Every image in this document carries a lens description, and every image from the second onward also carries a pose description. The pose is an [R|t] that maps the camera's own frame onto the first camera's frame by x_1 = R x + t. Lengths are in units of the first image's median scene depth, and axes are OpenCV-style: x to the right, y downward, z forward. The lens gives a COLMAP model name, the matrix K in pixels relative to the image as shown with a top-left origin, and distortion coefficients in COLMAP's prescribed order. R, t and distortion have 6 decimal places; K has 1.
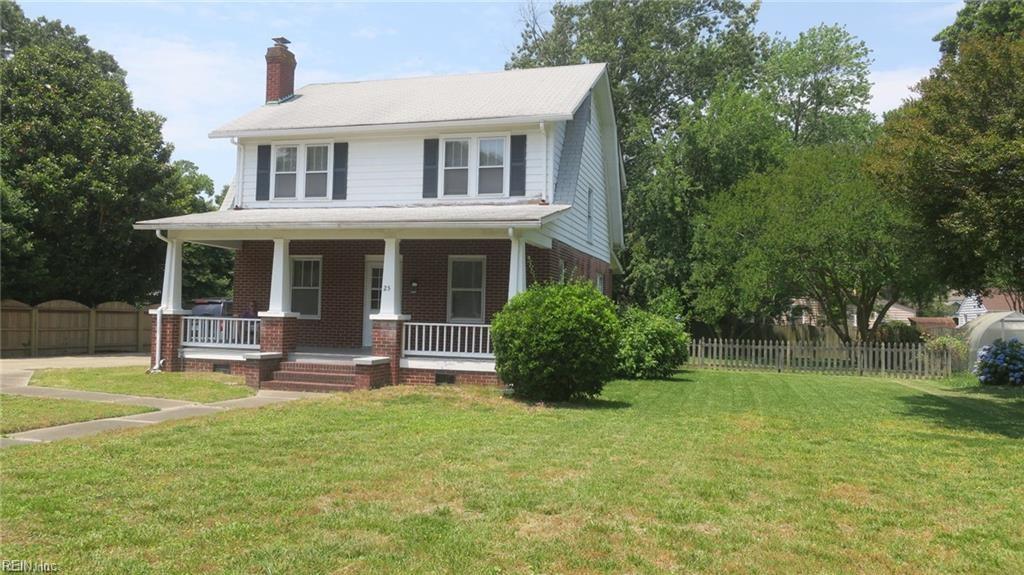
lens RADIAL K [[792.3, 0, 512.0], [0, 792.3, 287.5], [0, 0, 1]] dist [-0.006755, -0.001333]
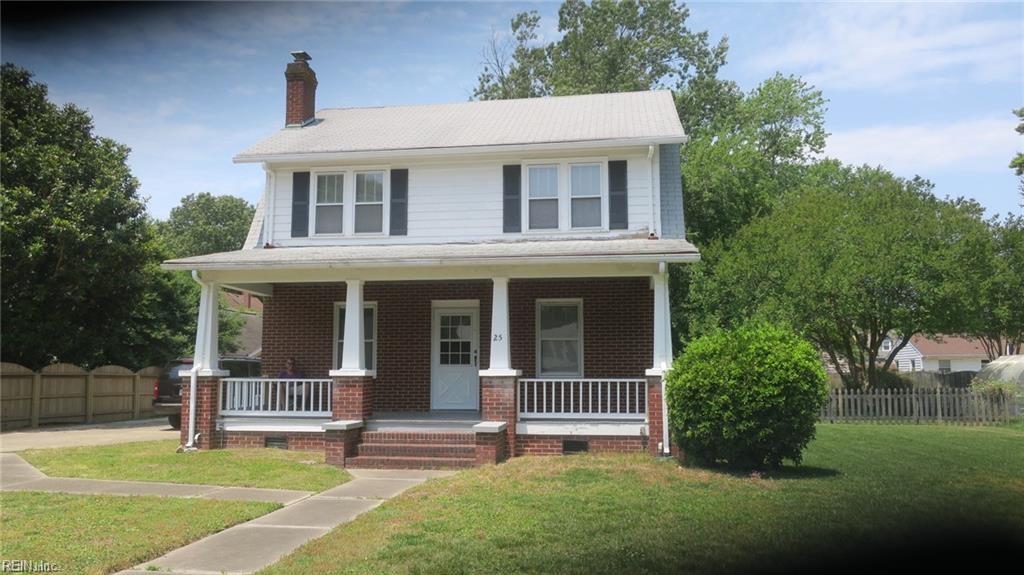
lens RADIAL K [[792.3, 0, 512.0], [0, 792.3, 287.5], [0, 0, 1]] dist [-0.006755, -0.001333]
pose [[0.990315, -0.009083, 0.138543, -0.223417], [0.018624, 0.997530, -0.067724, 0.004433], [-0.137585, 0.069648, 0.988038, 0.156062]]
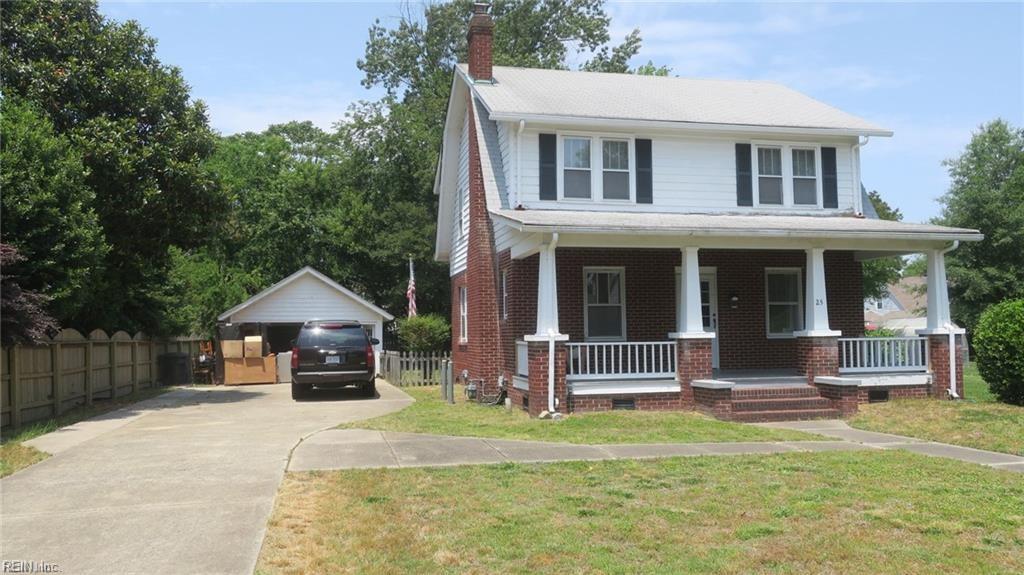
lens RADIAL K [[792.3, 0, 512.0], [0, 792.3, 287.5], [0, 0, 1]] dist [-0.006755, -0.001333]
pose [[0.876285, -0.005107, 0.481766, -0.797152], [0.016478, 0.999676, -0.019375, -0.003484], [-0.481511, 0.024917, 0.876086, 0.315589]]
